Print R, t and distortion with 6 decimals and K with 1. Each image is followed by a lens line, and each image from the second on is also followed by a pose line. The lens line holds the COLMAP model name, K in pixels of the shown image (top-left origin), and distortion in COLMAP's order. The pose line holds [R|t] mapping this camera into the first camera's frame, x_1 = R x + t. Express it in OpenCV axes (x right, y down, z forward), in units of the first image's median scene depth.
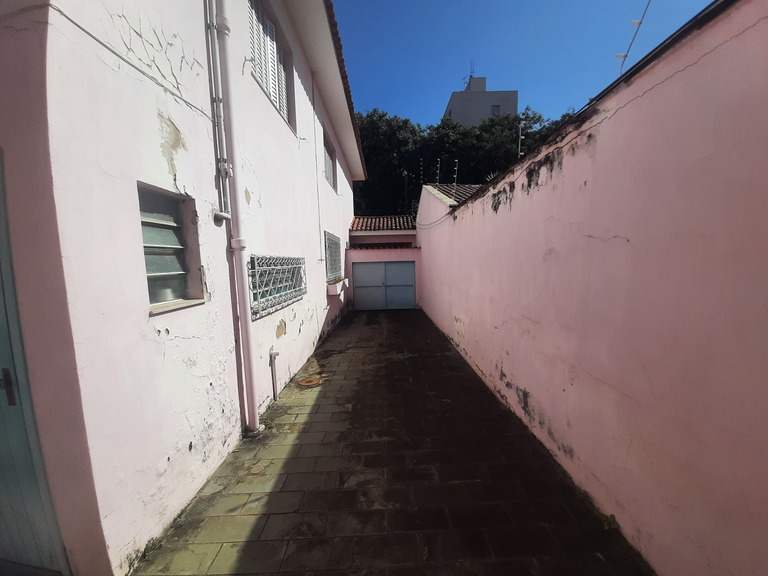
lens RADIAL K [[305.0, 0, 386.1], [0, 305.0, 289.9], [0, 0, 1]] dist [-0.009074, -0.003512]
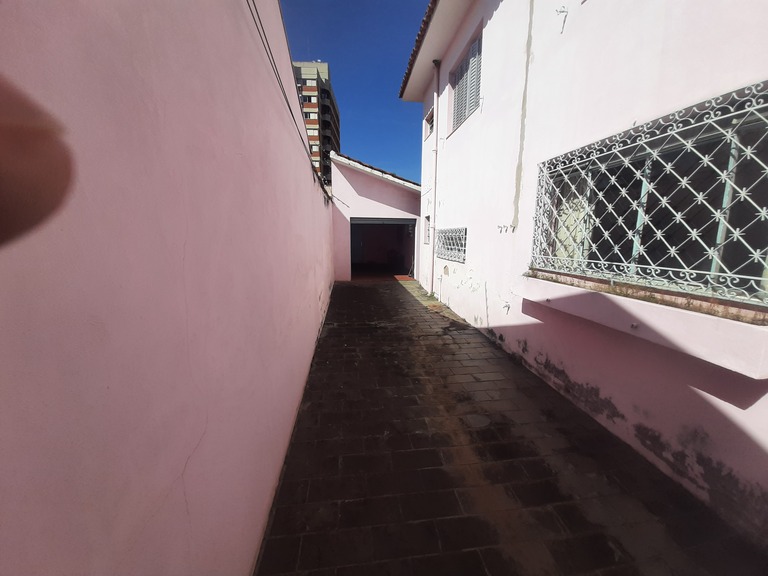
lens RADIAL K [[305.0, 0, 384.3], [0, 305.0, 287.3], [0, 0, 1]] dist [-0.009074, -0.003512]
pose [[-0.992998, 0.039082, -0.111481, 0.149946], [0.008215, 0.964251, 0.264863, -0.178622], [0.117847, 0.262092, -0.957820, 1.952802]]
